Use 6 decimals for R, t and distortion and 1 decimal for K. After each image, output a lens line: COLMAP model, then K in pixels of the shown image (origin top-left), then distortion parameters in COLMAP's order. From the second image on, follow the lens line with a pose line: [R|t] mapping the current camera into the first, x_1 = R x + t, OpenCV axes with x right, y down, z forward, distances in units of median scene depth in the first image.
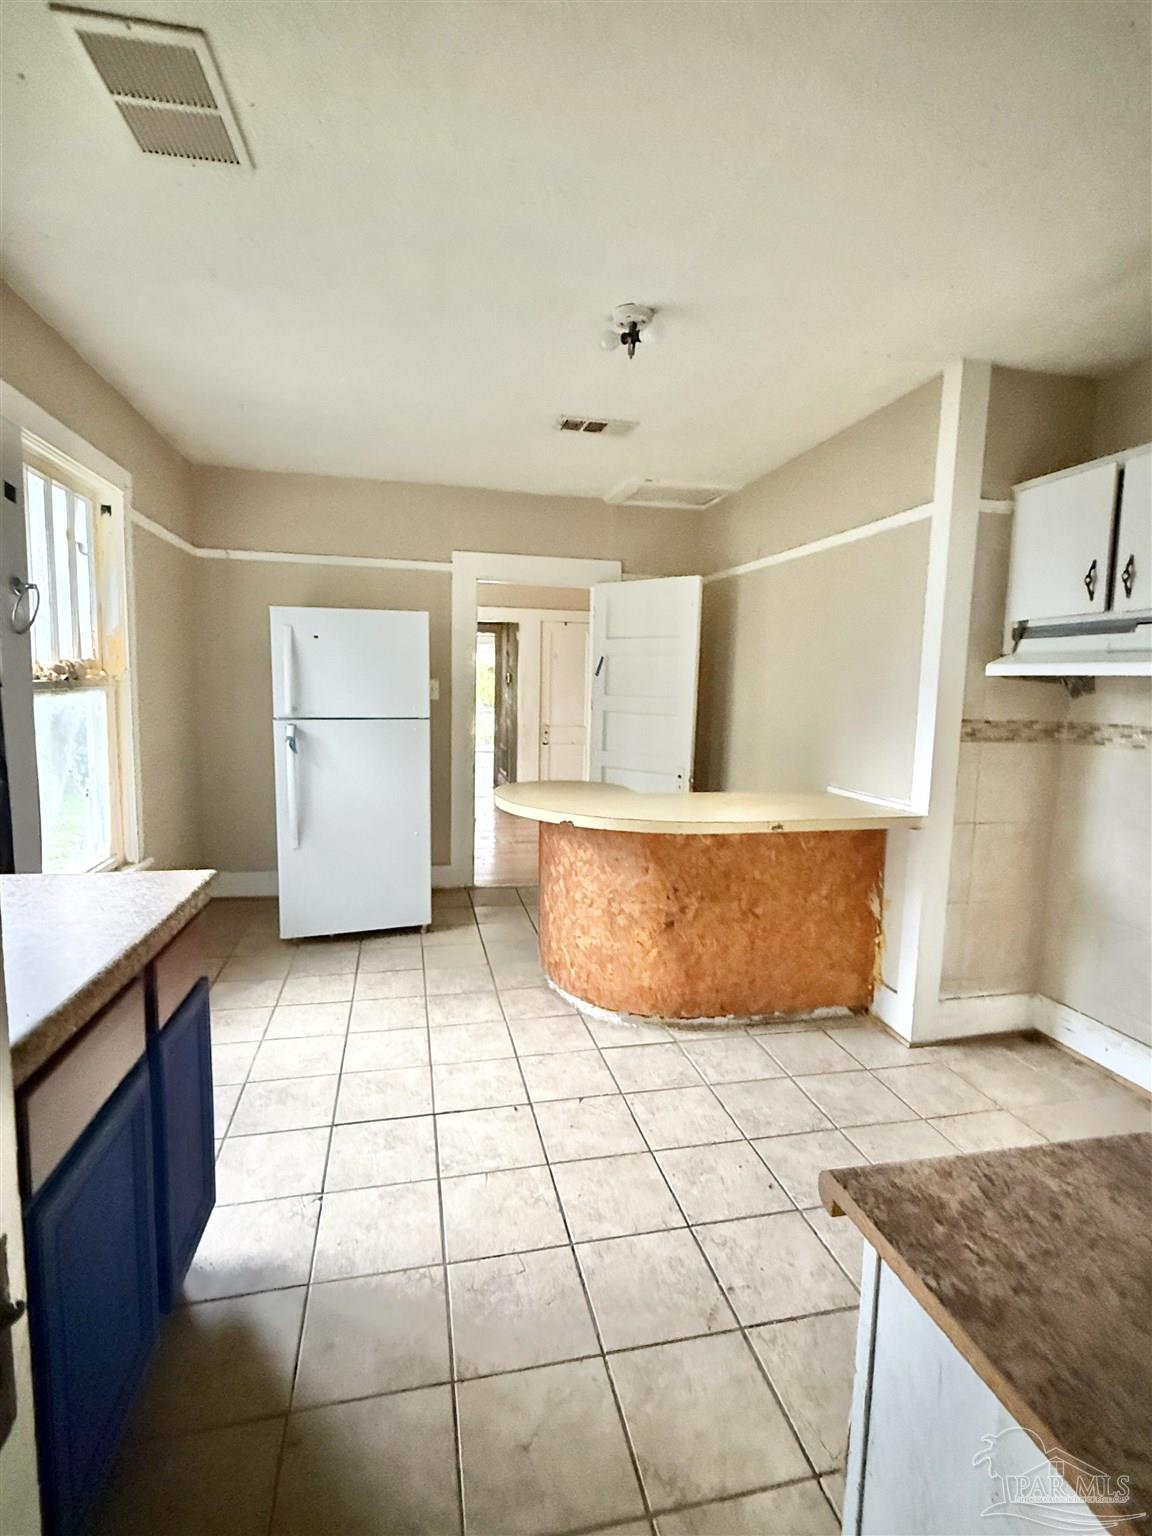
lens RADIAL K [[751.9, 0, 576.0], [0, 751.9, 768.0], [0, 0, 1]] dist [0.000113, -0.000005]
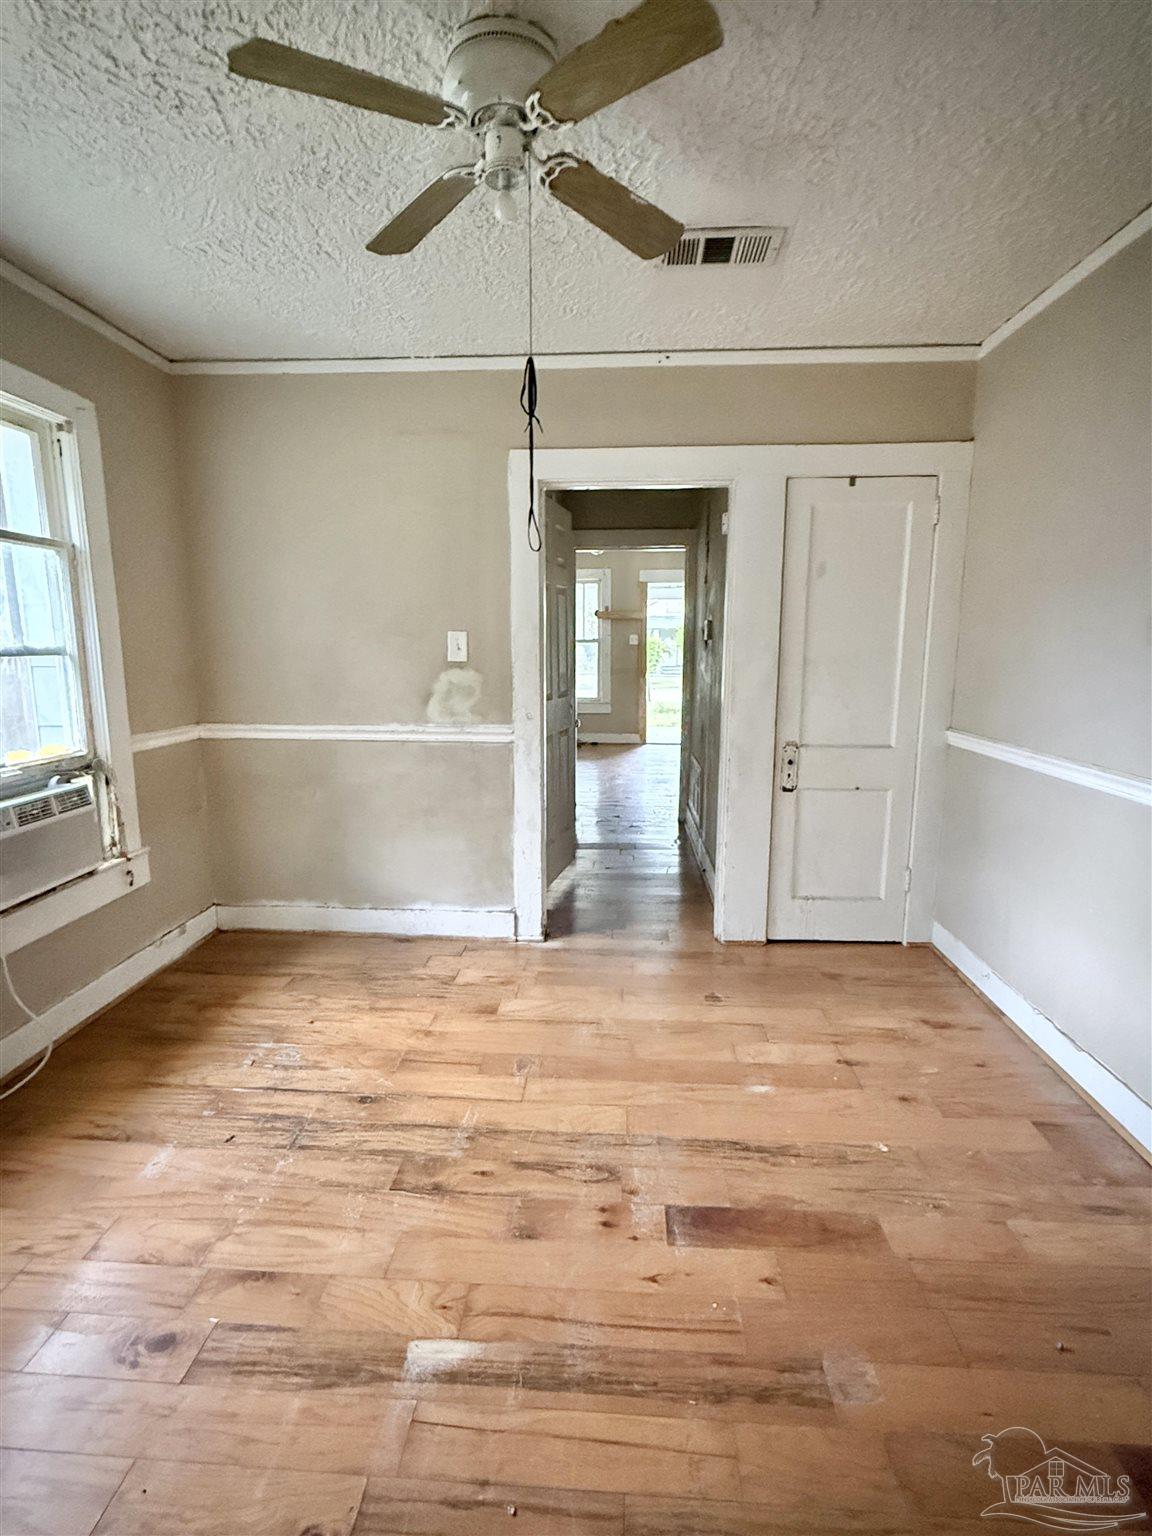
lens RADIAL K [[751.9, 0, 576.0], [0, 751.9, 768.0], [0, 0, 1]] dist [0.000113, -0.000005]
pose [[0.960299, 0.024798, -0.277870, -0.038510], [-0.012952, 0.998930, 0.044388, -0.060299], [0.278673, -0.039027, 0.959593, 0.582997]]
